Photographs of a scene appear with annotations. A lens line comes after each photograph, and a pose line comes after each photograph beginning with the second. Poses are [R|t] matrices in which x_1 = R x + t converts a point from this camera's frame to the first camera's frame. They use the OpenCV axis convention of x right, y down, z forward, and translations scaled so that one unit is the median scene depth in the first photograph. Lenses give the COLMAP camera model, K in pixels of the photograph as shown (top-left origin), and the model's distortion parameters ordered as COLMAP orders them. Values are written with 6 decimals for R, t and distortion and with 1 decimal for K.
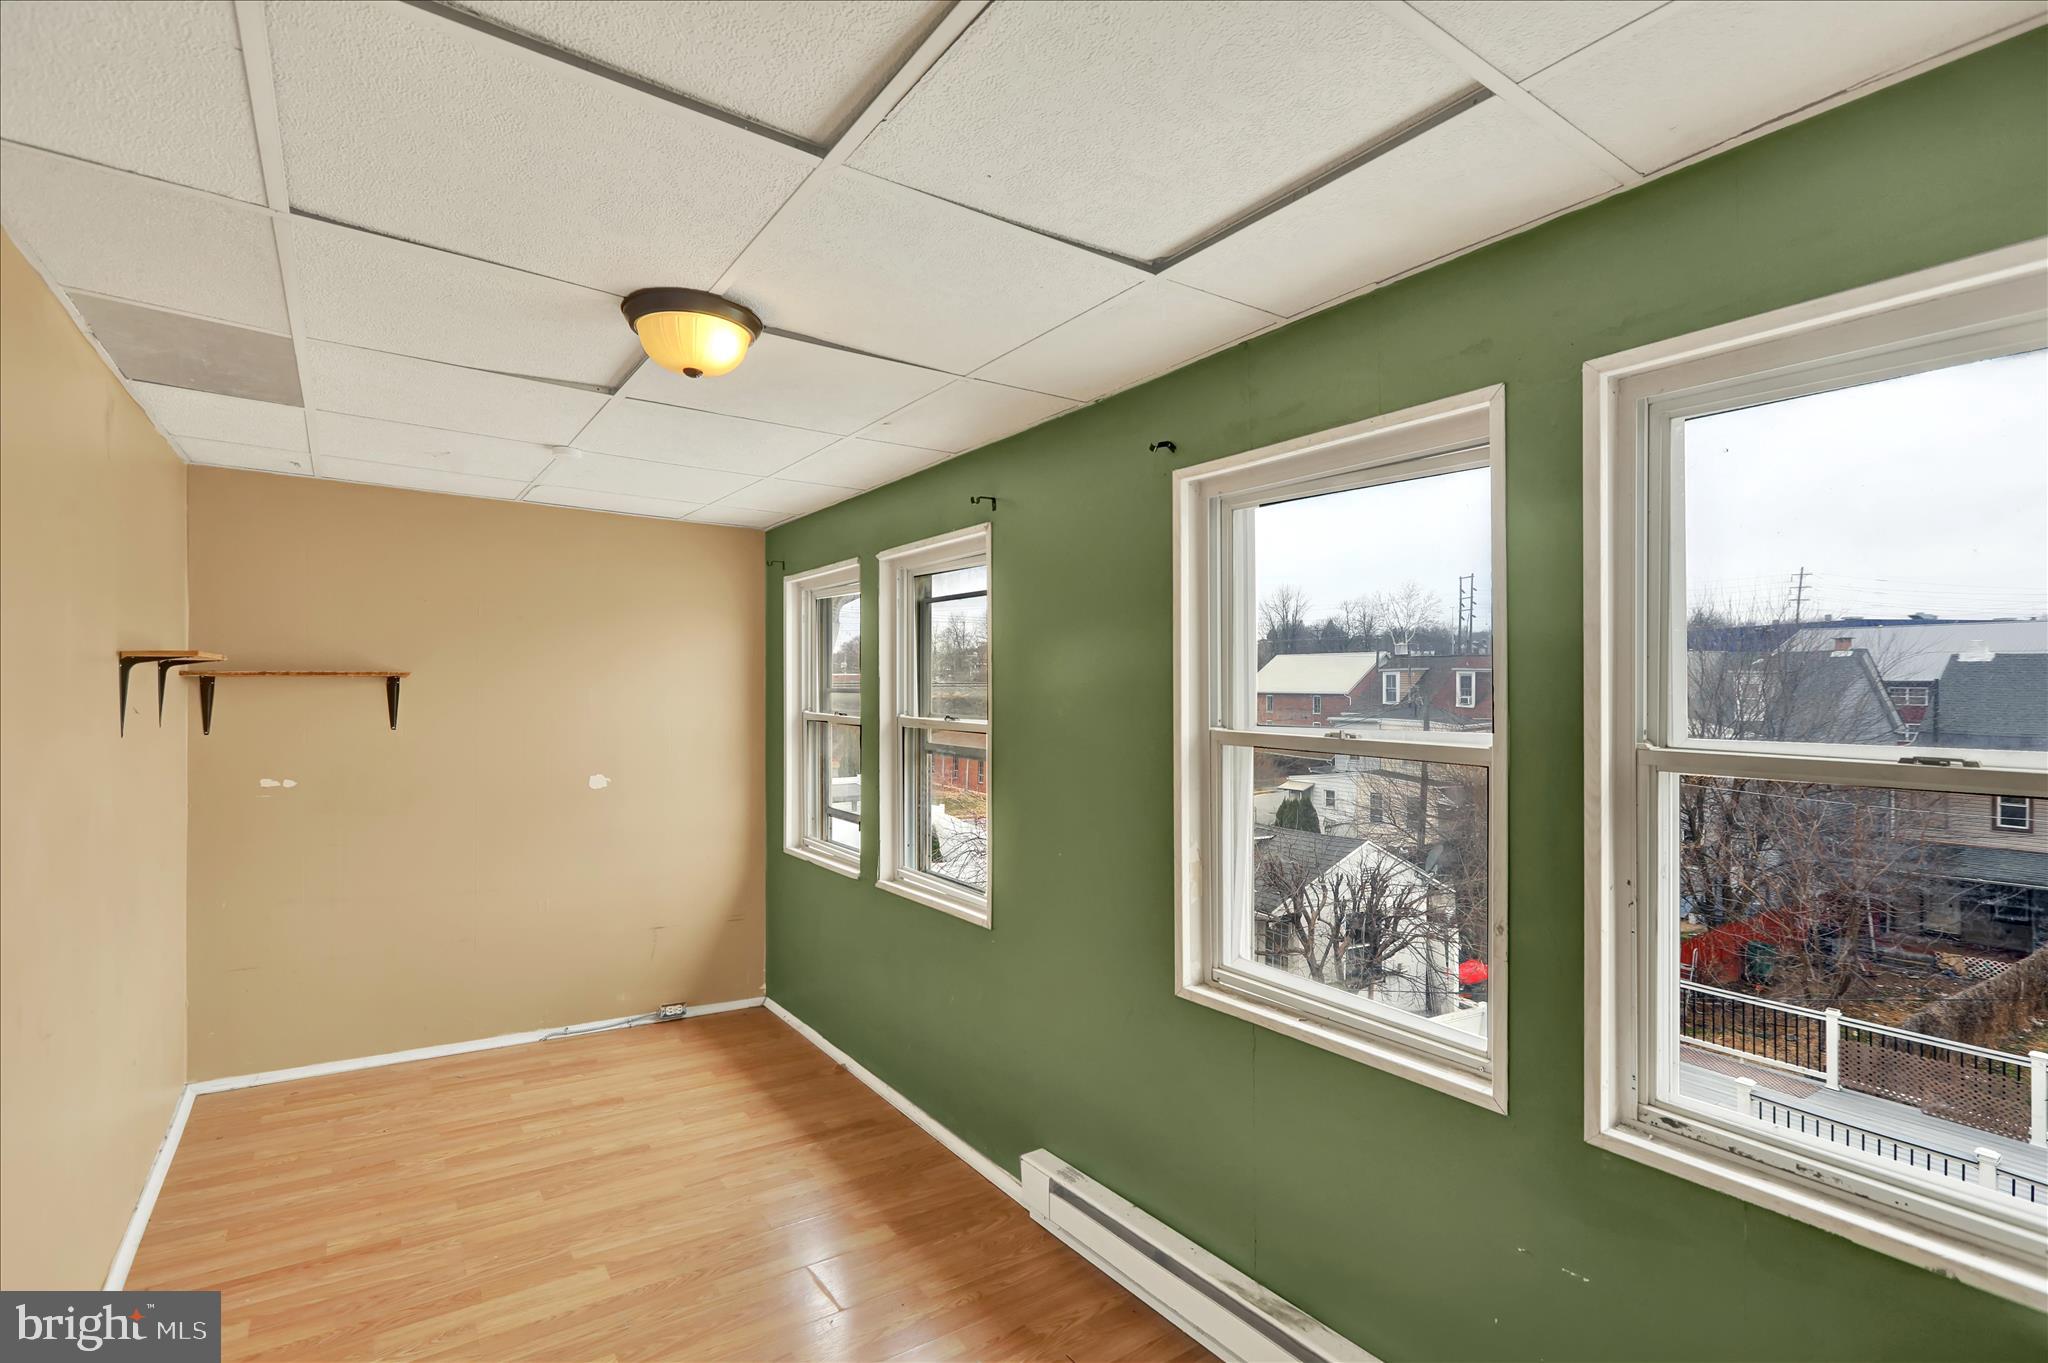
lens RADIAL K [[948.8, 0, 1027.4], [0, 948.8, 687.7], [0, 0, 1]] dist [0.000599, 0.000356]
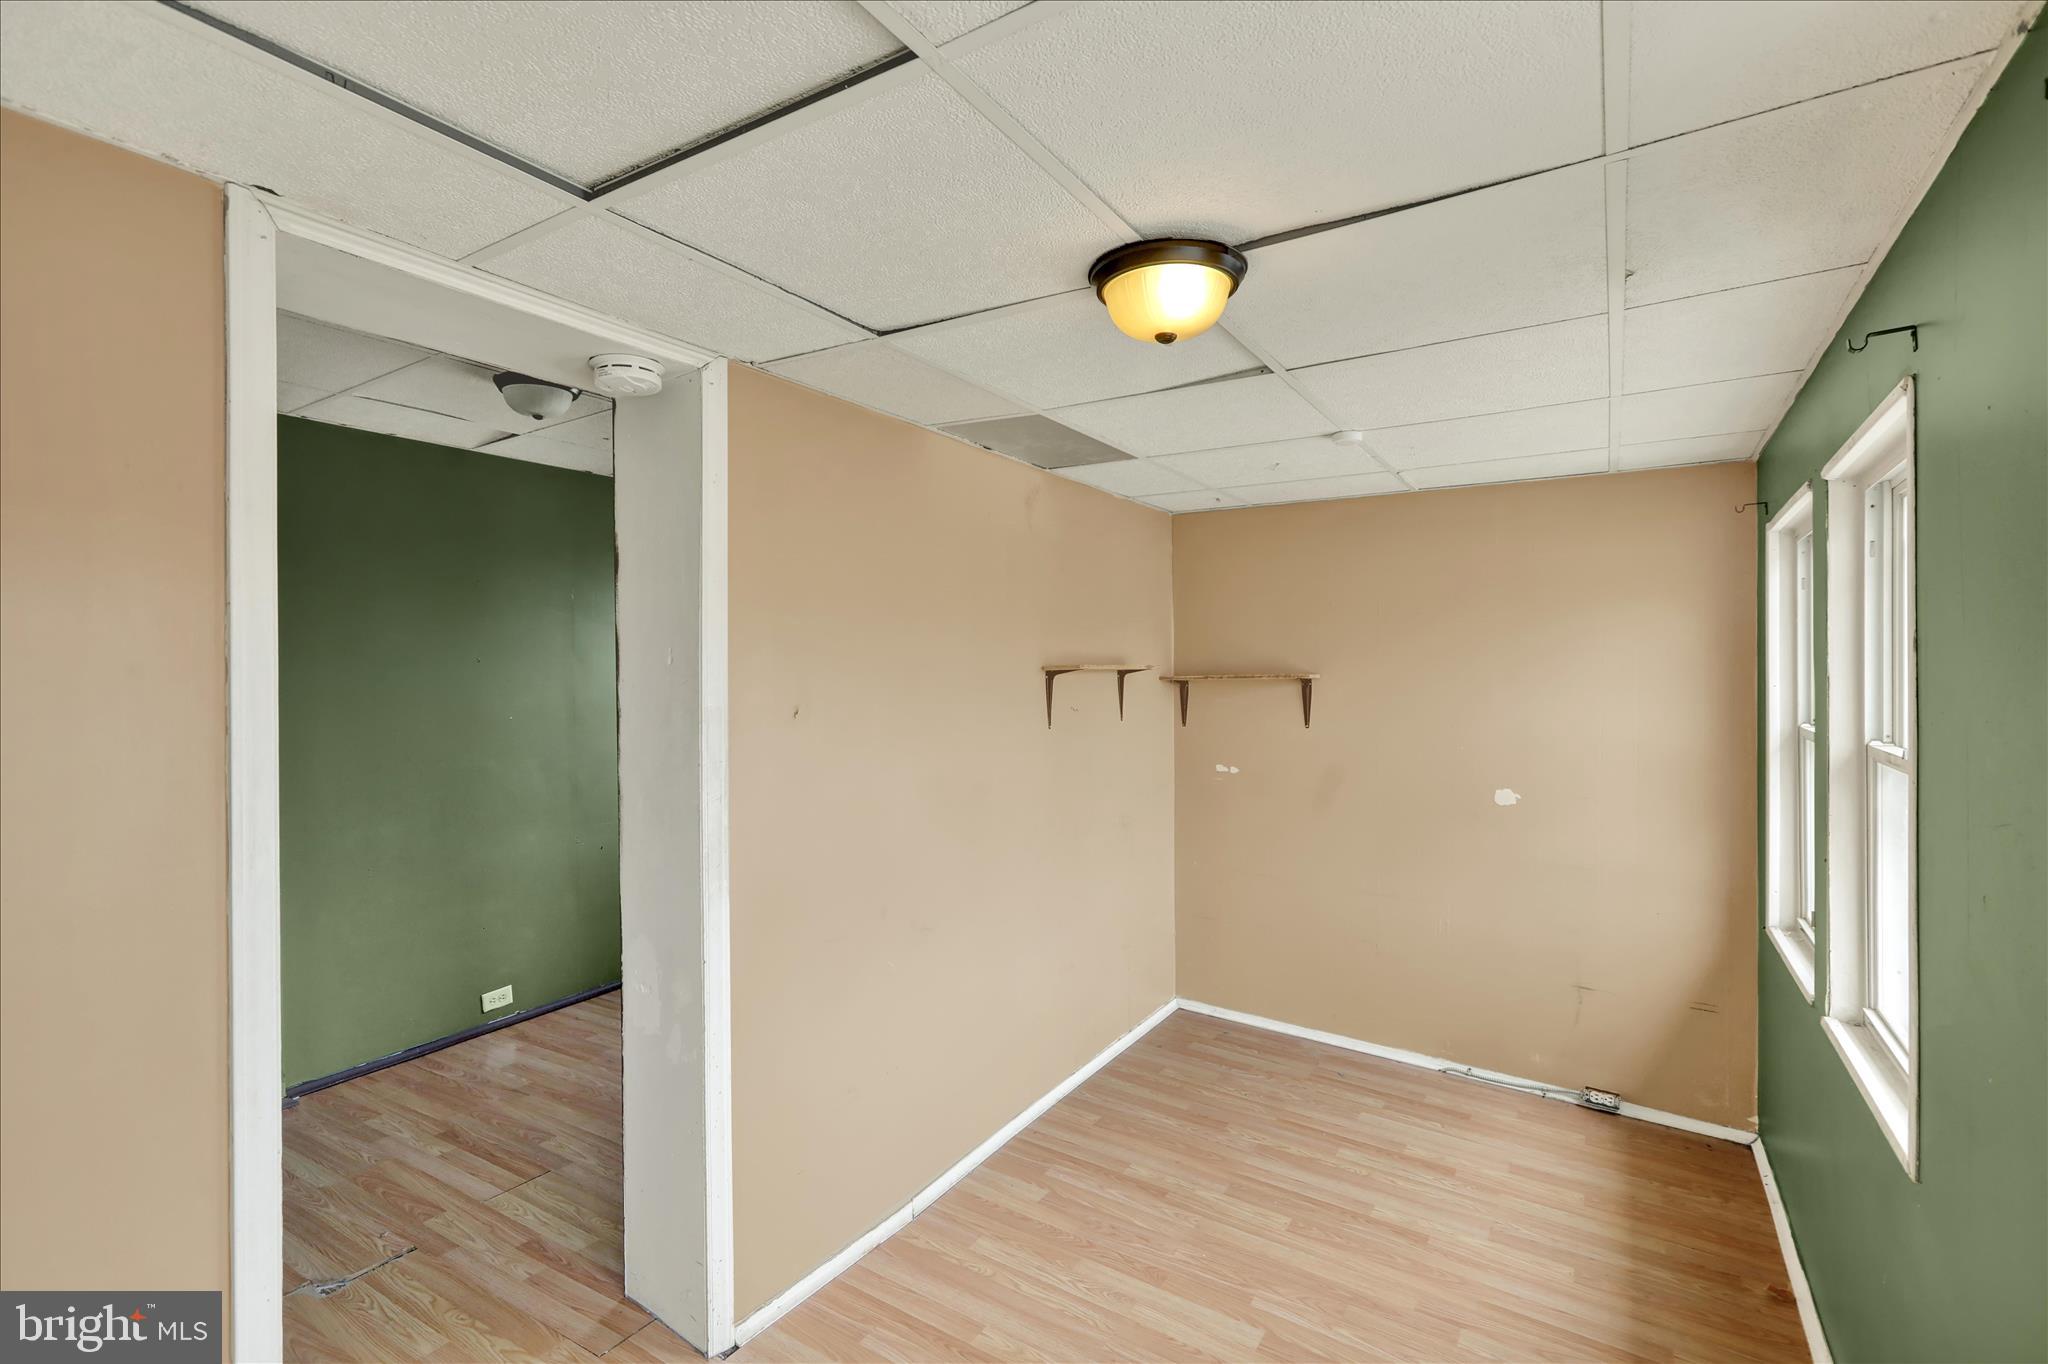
lens RADIAL K [[948.8, 0, 1027.4], [0, 948.8, 688.2], [0, 0, 1]] dist [0.000599, 0.000356]
pose [[0.357547, 0.003462, -0.933889, 0.242854], [0.008673, 0.999938, 0.007028, -0.012248], [0.933855, -0.010612, 0.357495, 0.355927]]
